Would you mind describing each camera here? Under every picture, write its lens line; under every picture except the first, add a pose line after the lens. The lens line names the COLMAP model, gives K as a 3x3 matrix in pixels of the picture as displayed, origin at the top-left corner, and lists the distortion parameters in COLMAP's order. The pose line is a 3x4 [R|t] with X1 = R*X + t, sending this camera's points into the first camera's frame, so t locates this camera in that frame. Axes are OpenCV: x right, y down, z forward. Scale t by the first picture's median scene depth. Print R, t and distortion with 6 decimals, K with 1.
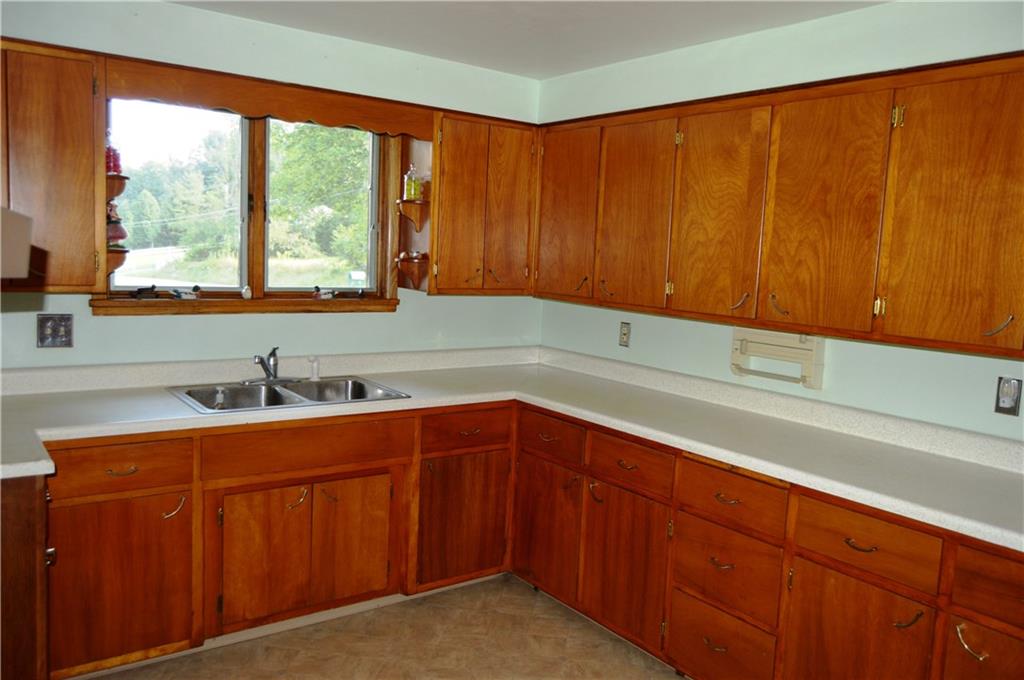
lens RADIAL K [[805.4, 0, 512.0], [0, 805.4, 340.0], [0, 0, 1]] dist [-0.007974, 0.002477]
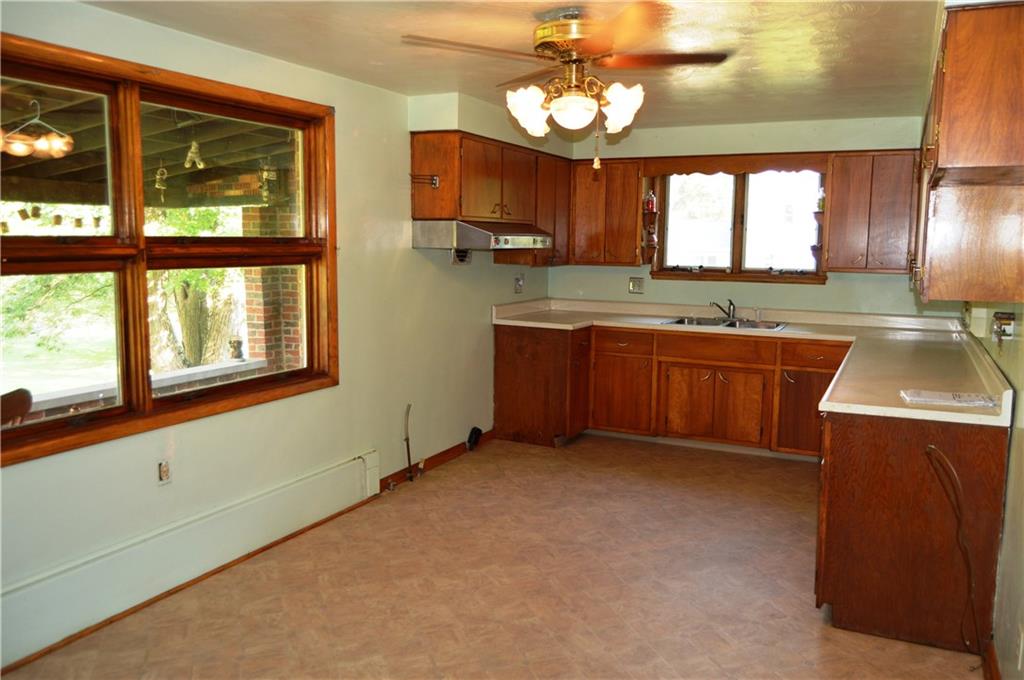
lens RADIAL K [[805.4, 0, 512.0], [0, 805.4, 340.0], [0, 0, 1]] dist [-0.007974, 0.002477]
pose [[0.466435, 0.071190, -0.881686, 1.121159], [-0.090500, 0.995366, 0.032492, 0.088581], [0.879914, 0.064637, 0.470716, -0.279272]]
